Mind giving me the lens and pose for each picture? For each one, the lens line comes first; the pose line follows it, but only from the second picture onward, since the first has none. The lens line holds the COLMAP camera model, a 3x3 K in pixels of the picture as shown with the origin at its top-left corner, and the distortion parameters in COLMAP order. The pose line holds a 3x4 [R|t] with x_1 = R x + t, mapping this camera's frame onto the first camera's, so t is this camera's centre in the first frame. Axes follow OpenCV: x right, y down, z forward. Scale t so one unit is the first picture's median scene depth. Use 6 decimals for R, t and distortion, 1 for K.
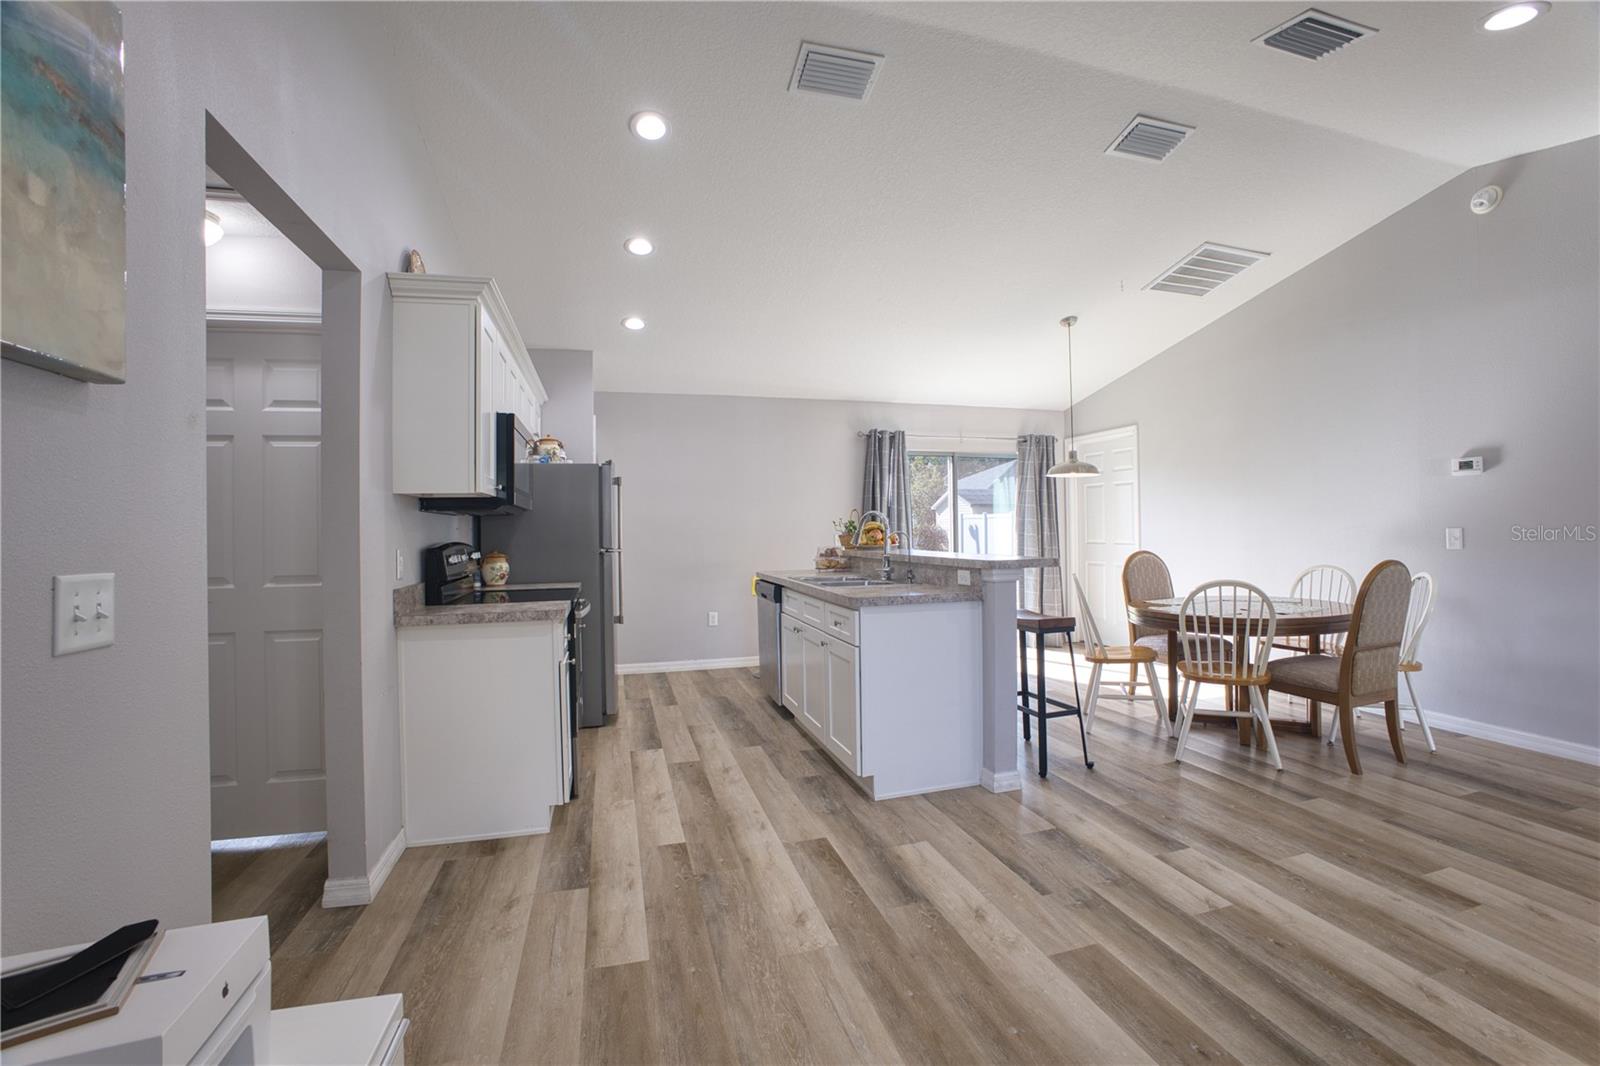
lens RADIAL K [[701.3, 0, 800.1], [0, 701.3, 507.1], [0, 0, 1]] dist [-0.090472, 0.023122]
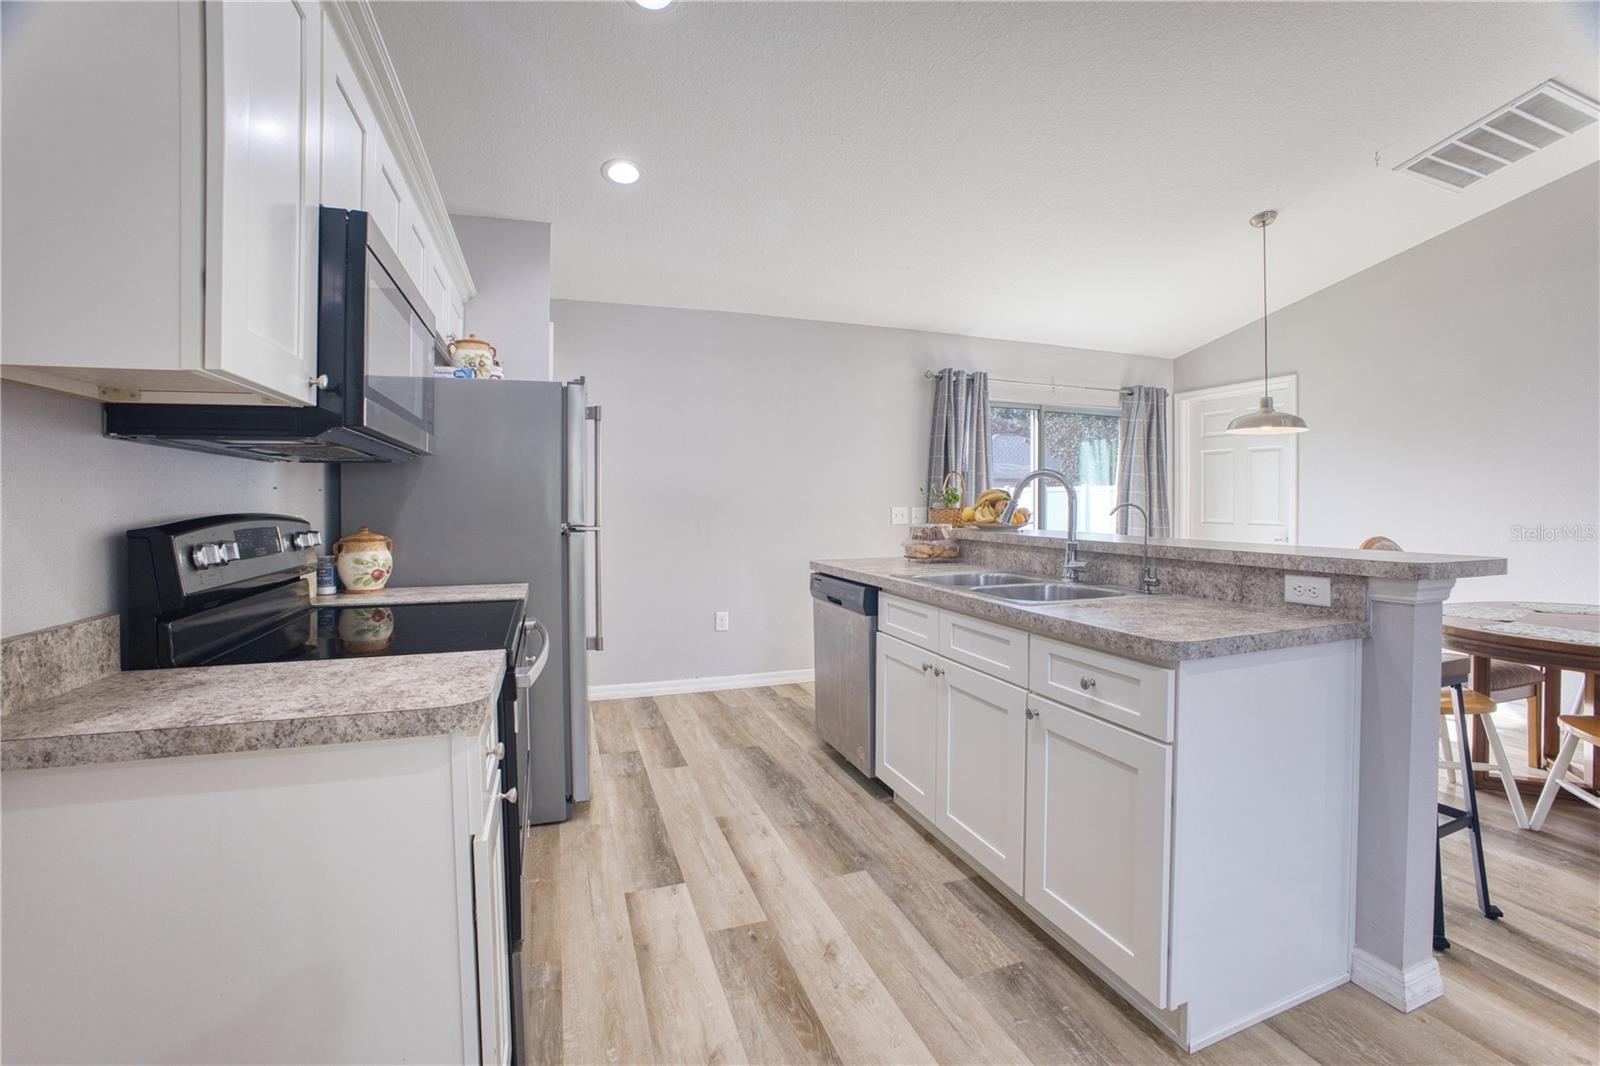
lens RADIAL K [[736.1, 0, 929.5], [0, 736.1, 503.5], [0, 0, 1]] dist [-0.048917, 0.000698]
pose [[0.979252, 0.013956, 0.202166, -0.119230], [-0.020558, 0.999320, 0.030596, 0.016750], [-0.201601, -0.034117, 0.978873, 0.370420]]
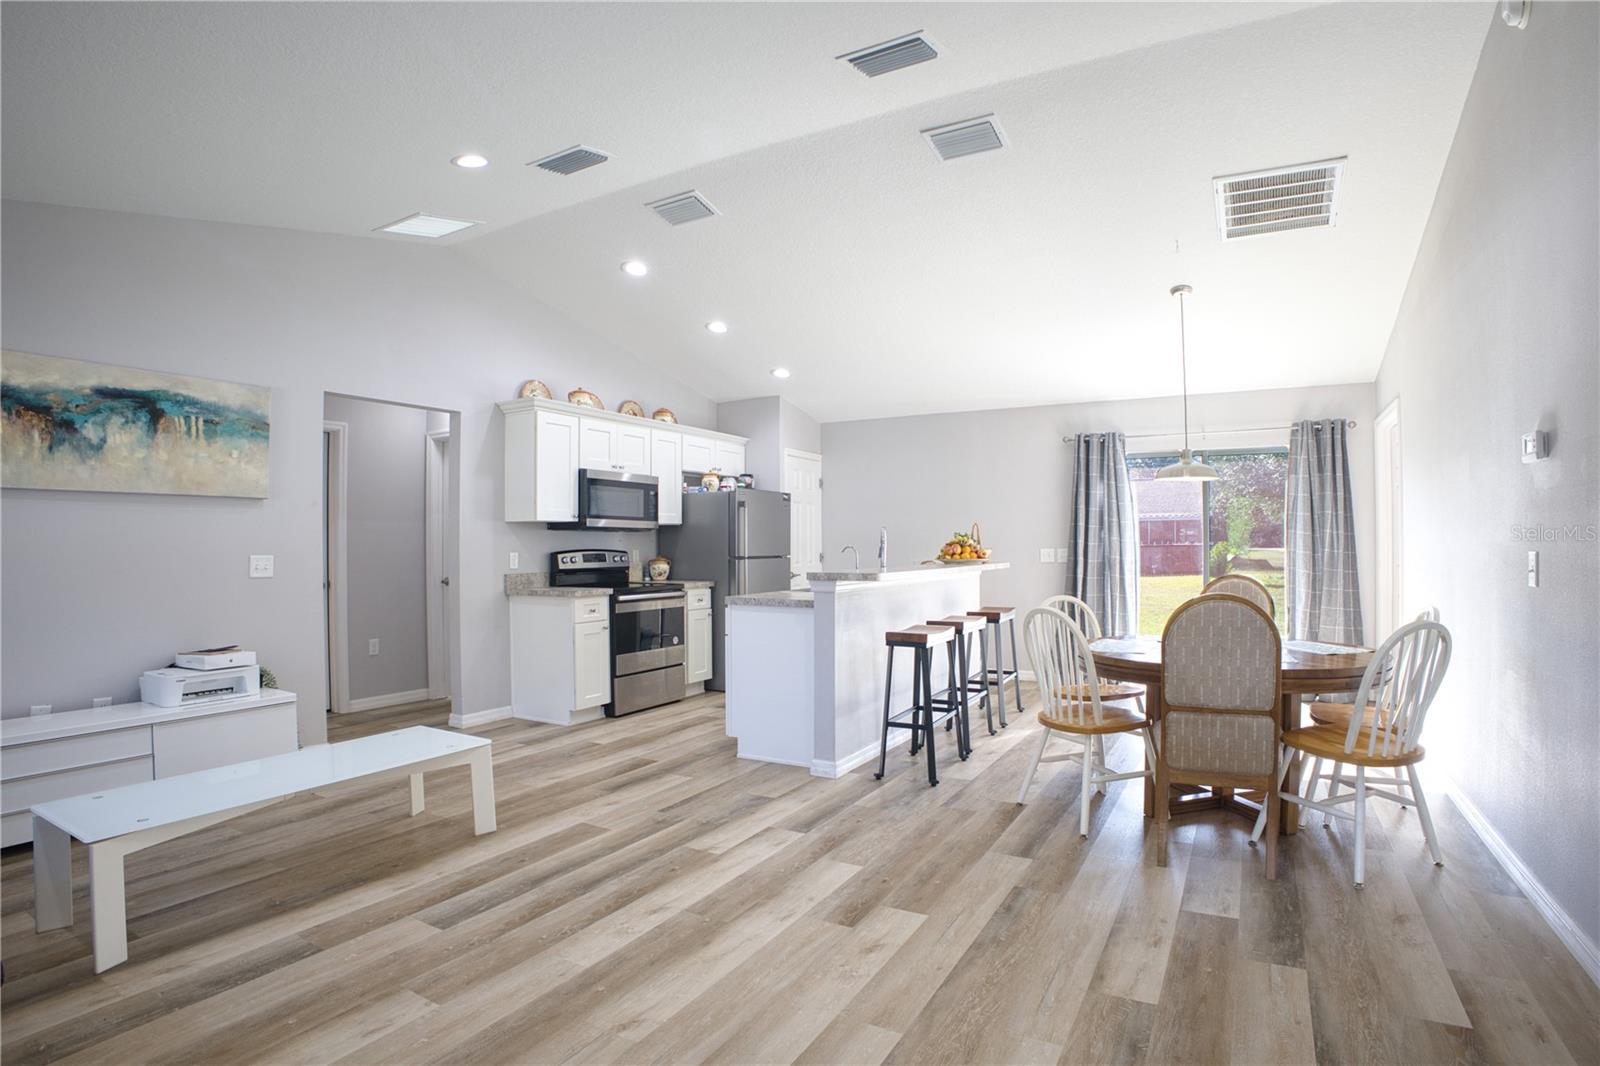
lens RADIAL K [[795.3, 0, 800.0], [0, 795.3, 533.0], [0, 0, 1]] dist [-0.096145, 0.000034]
pose [[0.703816, 0.003697, -0.710373, 0.930793], [0.014896, 0.999690, 0.019961, -0.013206], [0.710227, -0.024631, 0.703542, 0.049585]]
